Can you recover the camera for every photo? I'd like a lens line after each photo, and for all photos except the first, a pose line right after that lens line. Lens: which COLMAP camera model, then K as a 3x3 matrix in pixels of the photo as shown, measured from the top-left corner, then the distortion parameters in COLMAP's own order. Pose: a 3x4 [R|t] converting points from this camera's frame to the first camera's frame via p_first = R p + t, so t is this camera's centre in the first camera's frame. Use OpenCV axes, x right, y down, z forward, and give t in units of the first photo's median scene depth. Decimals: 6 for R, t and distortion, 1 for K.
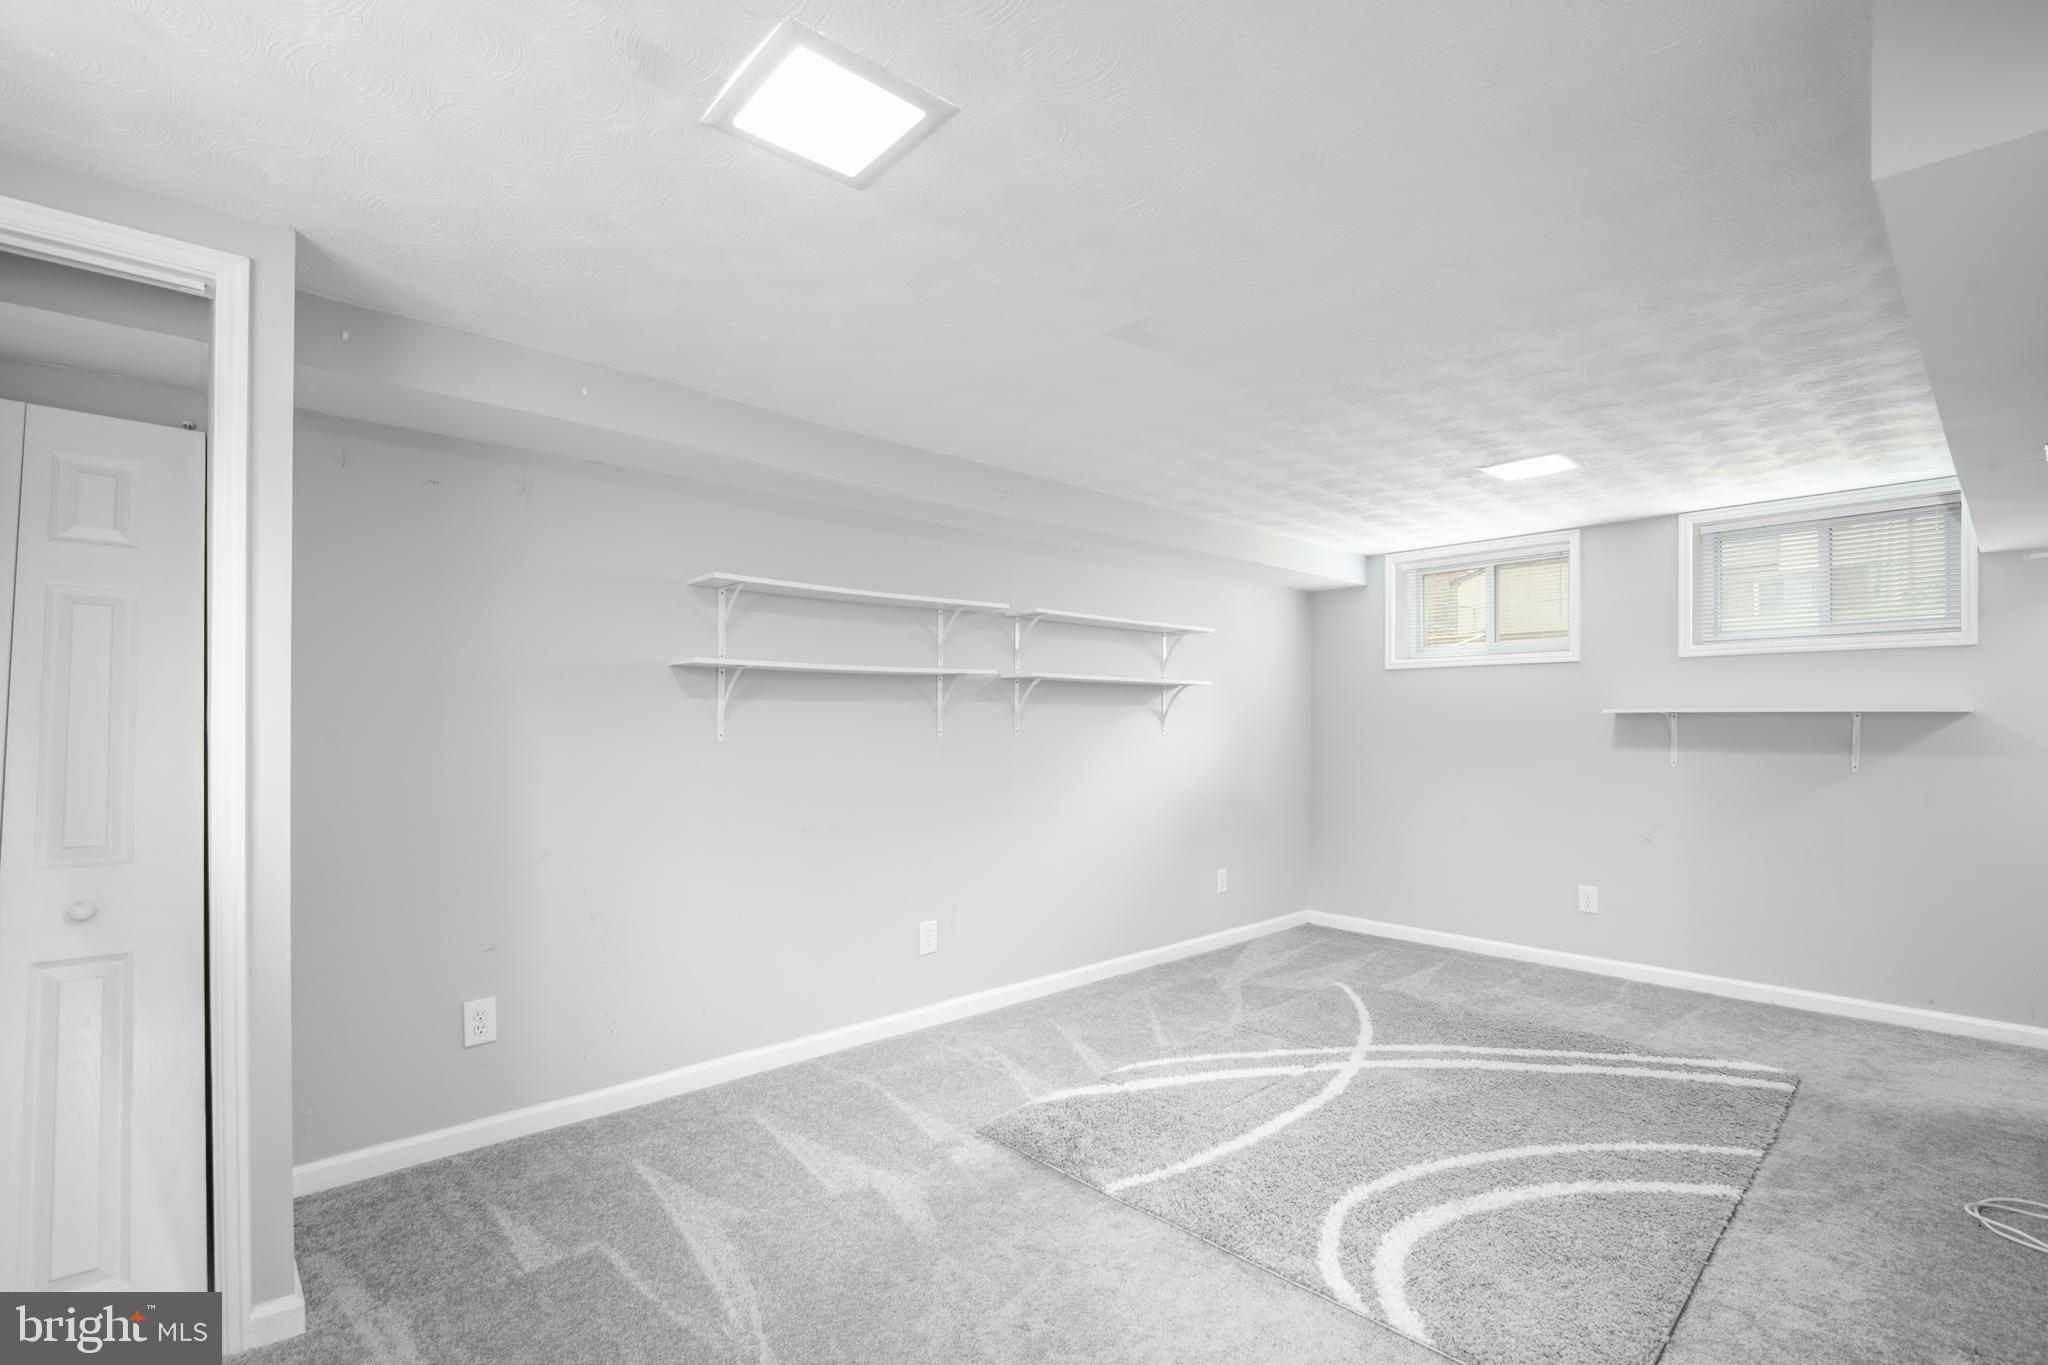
lens RADIAL K [[936.2, 0, 1023.5], [0, 936.2, 729.0], [0, 0, 1]] dist [0.018343, -0.021319]
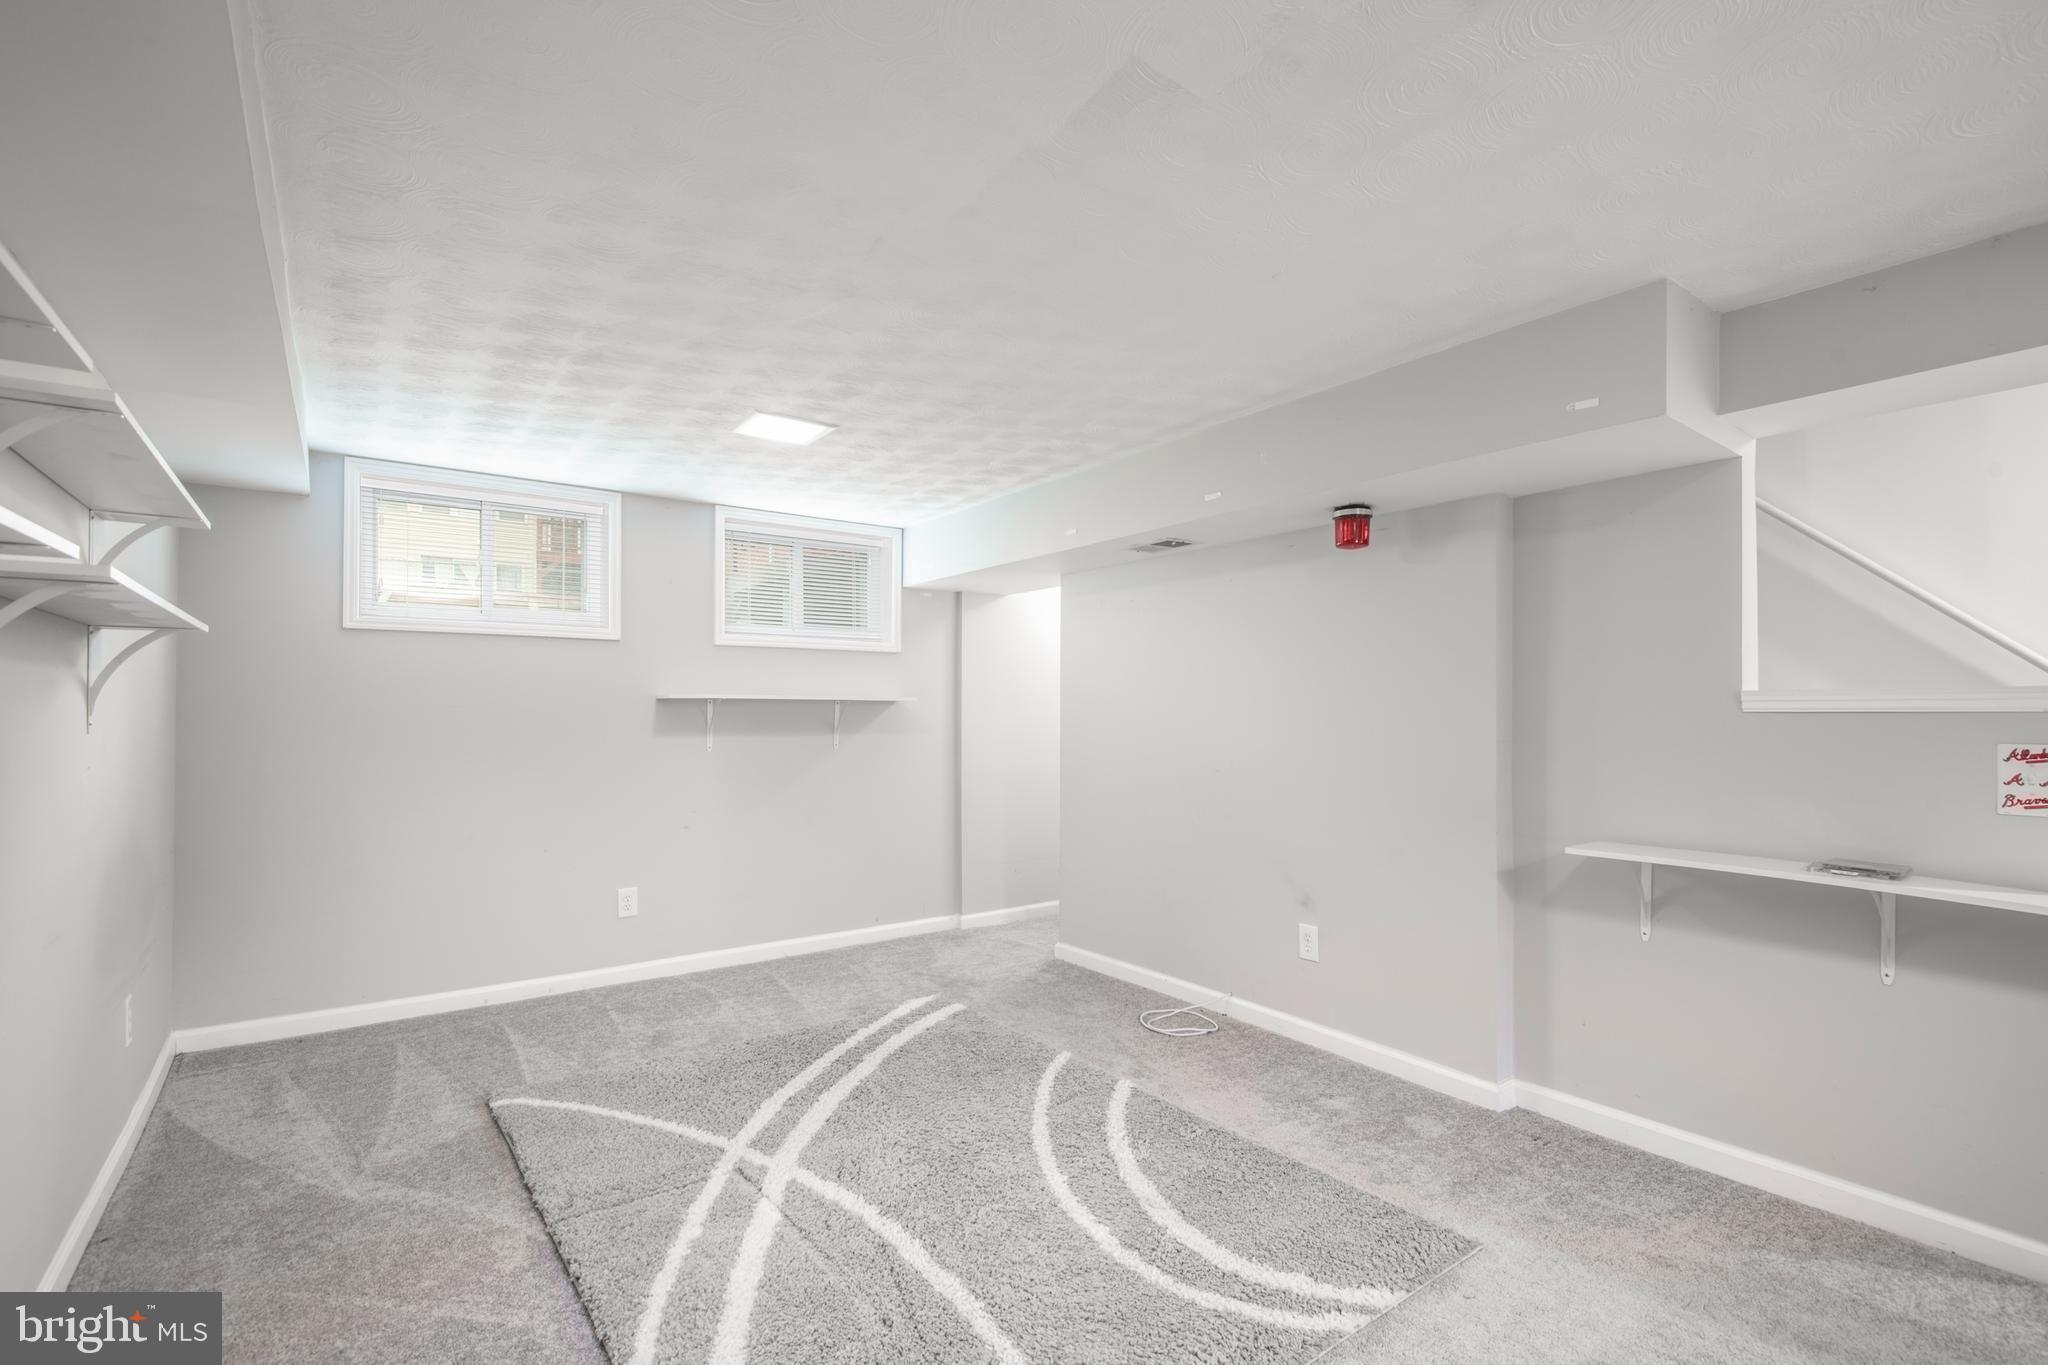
lens RADIAL K [[936.2, 0, 1023.5], [0, 936.2, 729.0], [0, 0, 1]] dist [0.018343, -0.021319]
pose [[0.117205, -0.021240, 0.992881, -0.309068], [0.006635, 0.999766, 0.020604, -0.004043], [-0.993086, 0.004173, 0.117319, 0.618848]]
